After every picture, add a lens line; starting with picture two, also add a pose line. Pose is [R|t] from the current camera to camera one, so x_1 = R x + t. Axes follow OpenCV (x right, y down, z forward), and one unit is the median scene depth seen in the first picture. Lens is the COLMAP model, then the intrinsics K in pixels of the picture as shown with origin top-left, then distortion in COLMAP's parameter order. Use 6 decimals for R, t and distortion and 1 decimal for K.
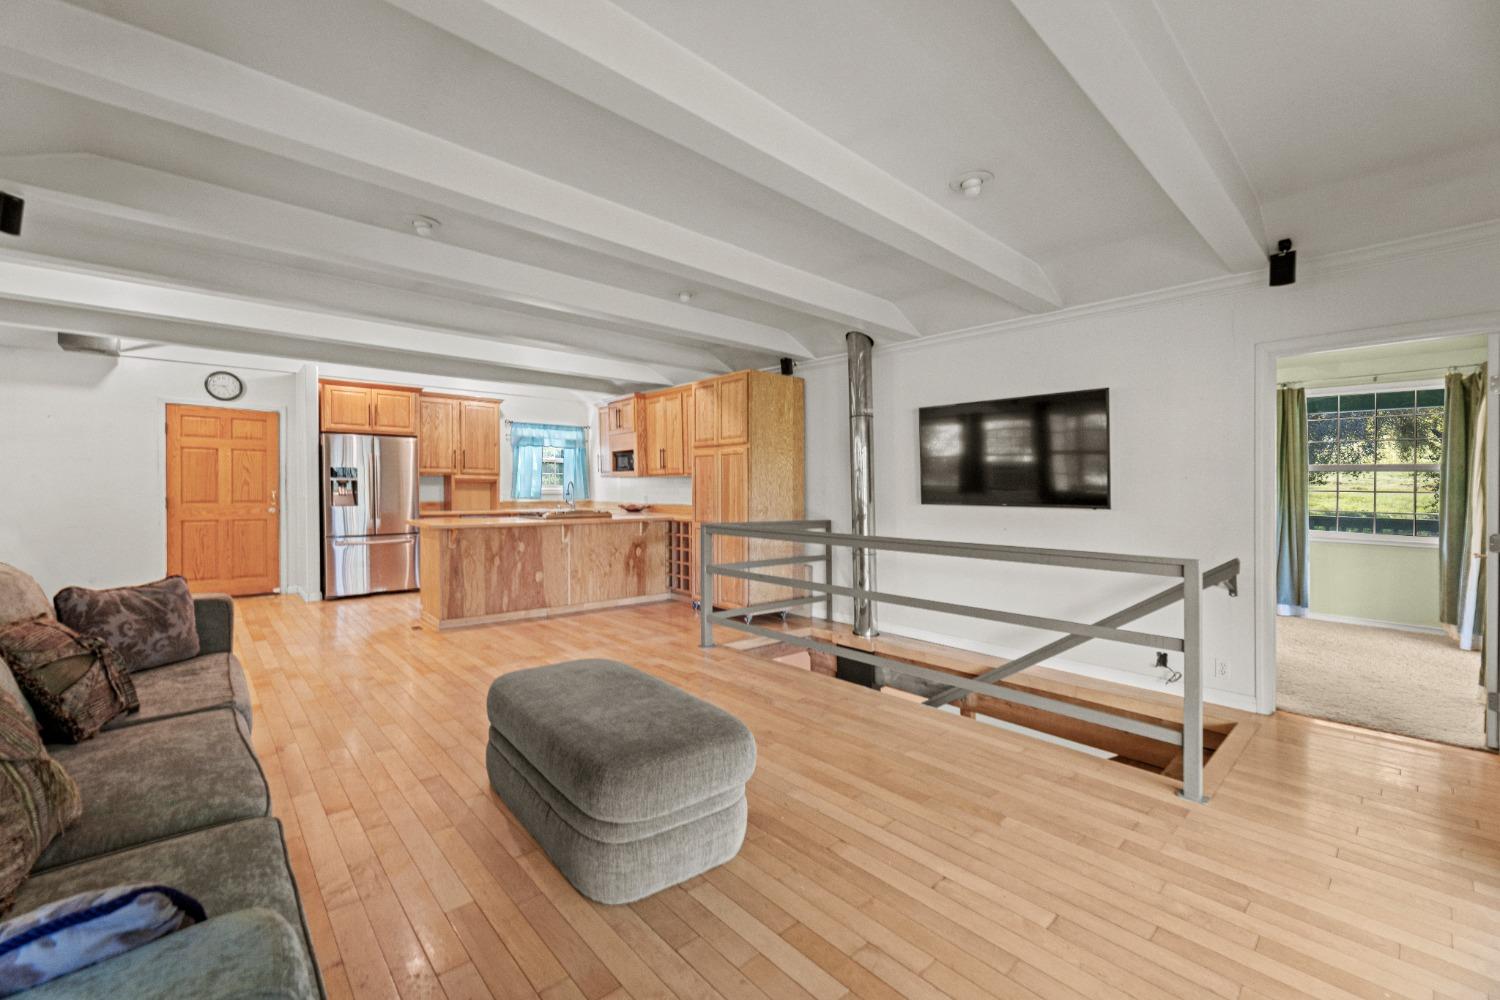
lens RADIAL K [[604.5, 0, 732.9], [0, 604.5, 484.4], [0, 0, 1]] dist [-0.001452, 0.000207]
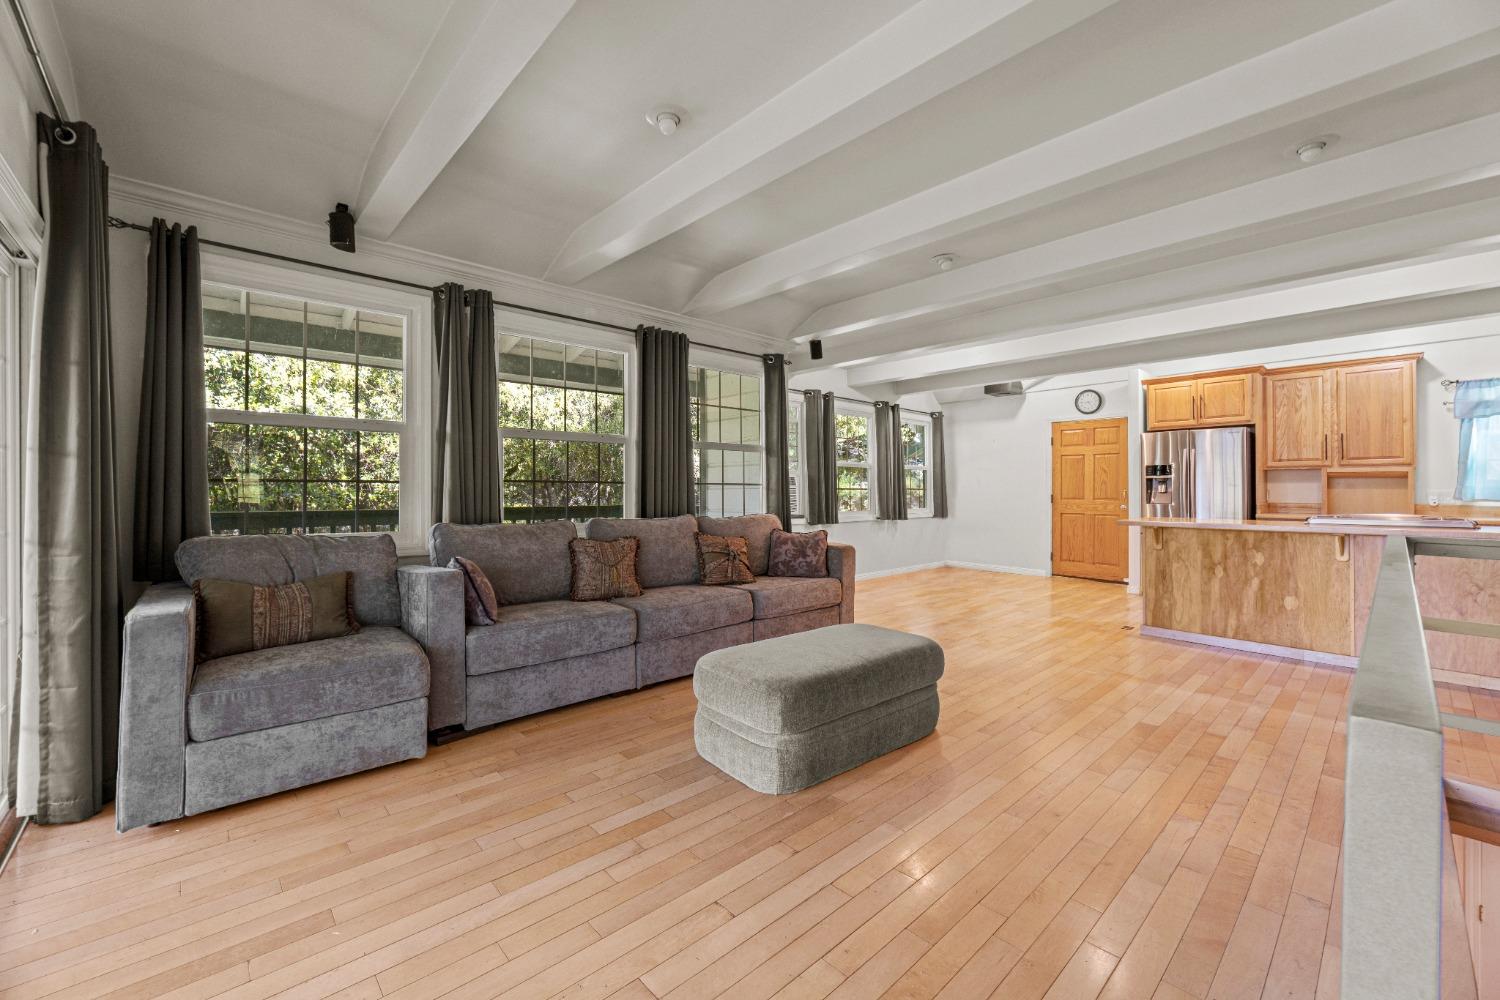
lens RADIAL K [[604.5, 0, 729.7], [0, 604.5, 478.4], [0, 0, 1]] dist [-0.001452, 0.000207]
pose [[0.012290, -0.027461, -0.999547, 0.394470], [0.004458, 0.999614, -0.027409, 0.020871], [0.999915, -0.004120, 0.012408, 0.321518]]
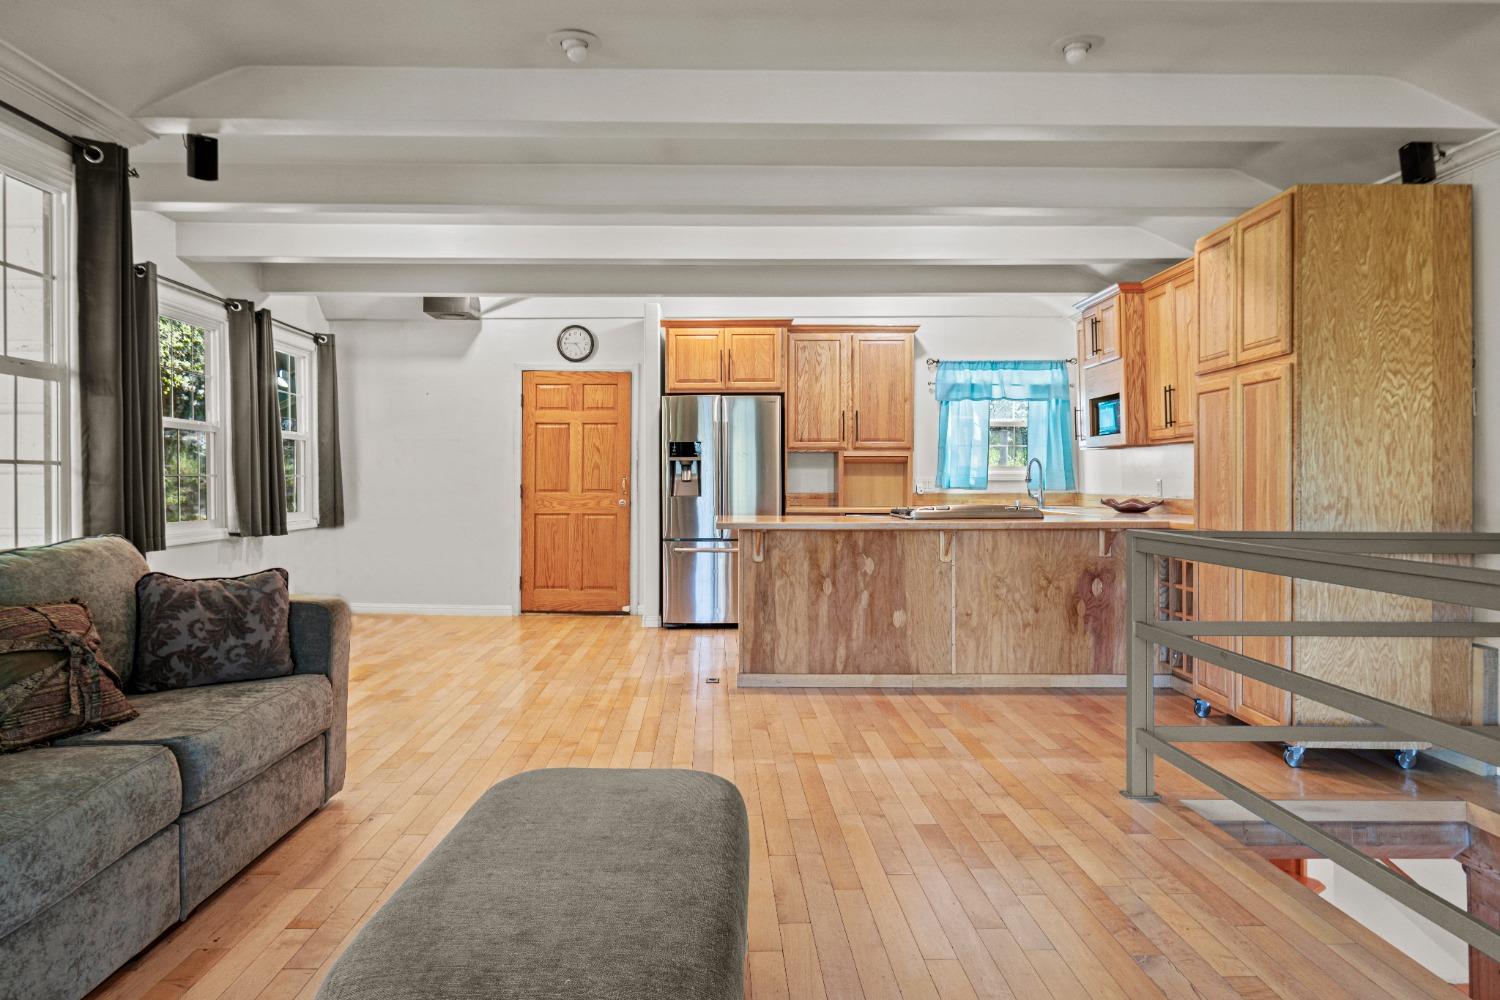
lens RADIAL K [[984.1, 0, 746.8], [0, 984.1, 468.9], [0, 0, 1]] dist [-0.006061, 0.006338]
pose [[0.768532, -0.014072, -0.639657, 0.168310], [0.009501, 0.999899, -0.010582, 0.018698], [0.639741, 0.002055, 0.768588, 0.186792]]
